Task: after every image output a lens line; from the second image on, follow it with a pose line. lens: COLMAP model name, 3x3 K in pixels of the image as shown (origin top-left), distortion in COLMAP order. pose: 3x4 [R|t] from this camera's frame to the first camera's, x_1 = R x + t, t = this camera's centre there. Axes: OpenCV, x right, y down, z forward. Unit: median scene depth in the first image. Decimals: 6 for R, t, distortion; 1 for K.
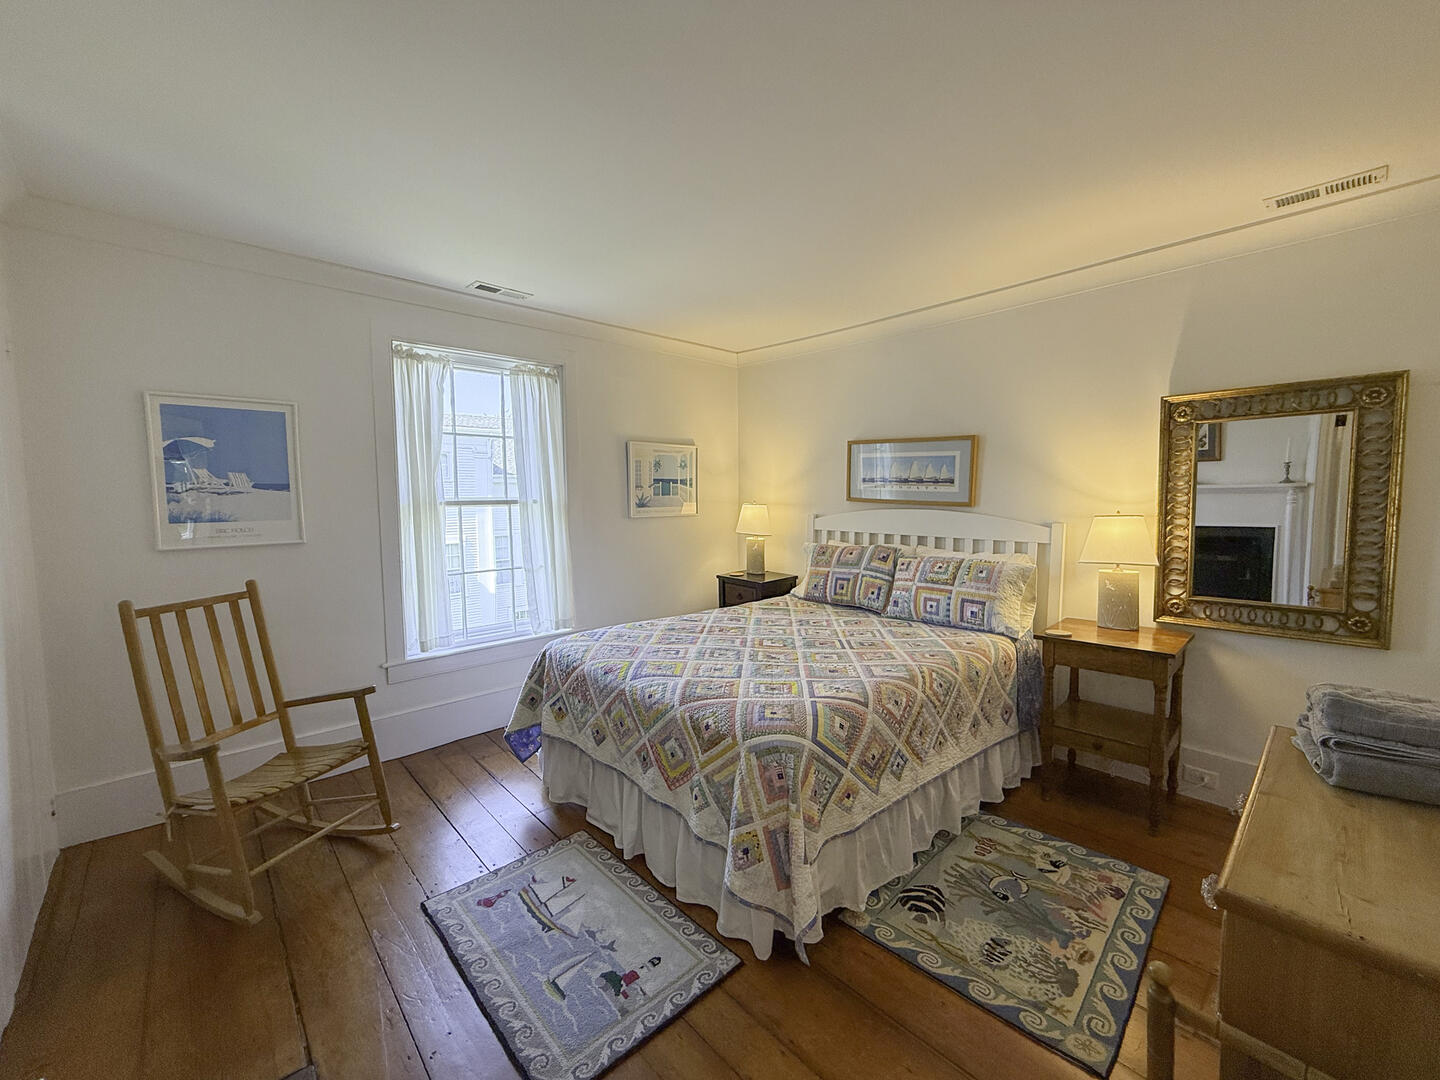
lens RADIAL K [[580.3, 0, 726.2], [0, 580.3, 539.1], [0, 0, 1]] dist [-0.001654, -0.000179]
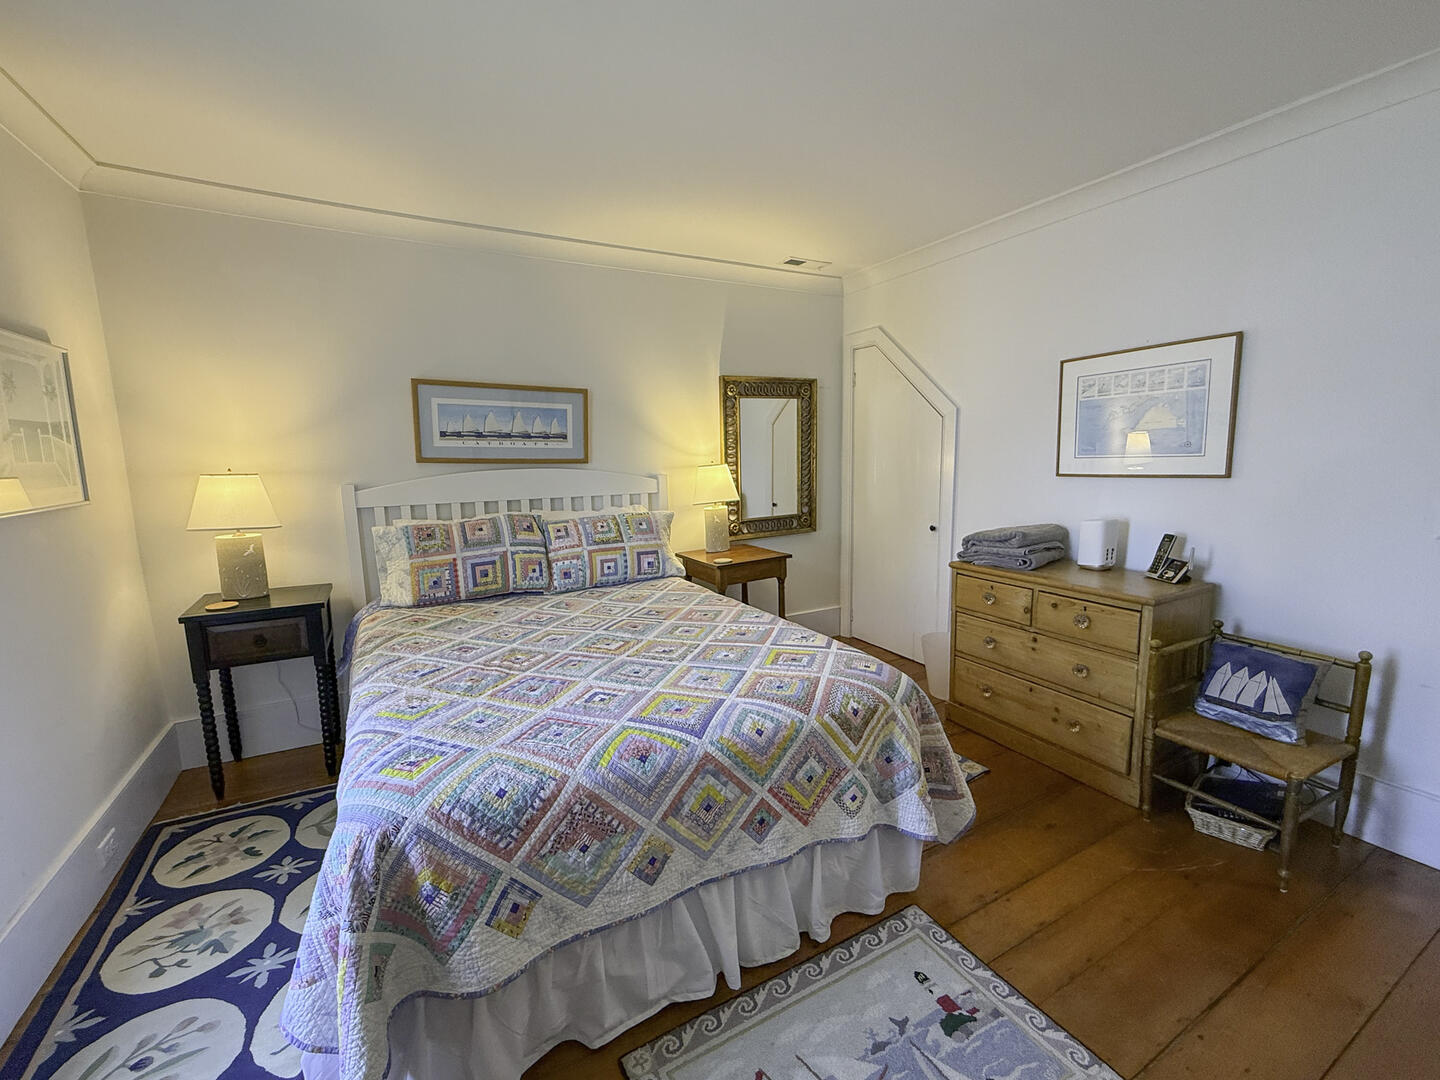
lens RADIAL K [[607.7, 0, 701.5], [0, 607.7, 536.9], [0, 0, 1]] dist [0.001239, -0.000016]
pose [[0.252472, -0.139828, 0.957448, -0.637563], [0.093841, 0.988377, 0.119600, -0.045238], [-0.963043, 0.059653, 0.262660, 0.667089]]
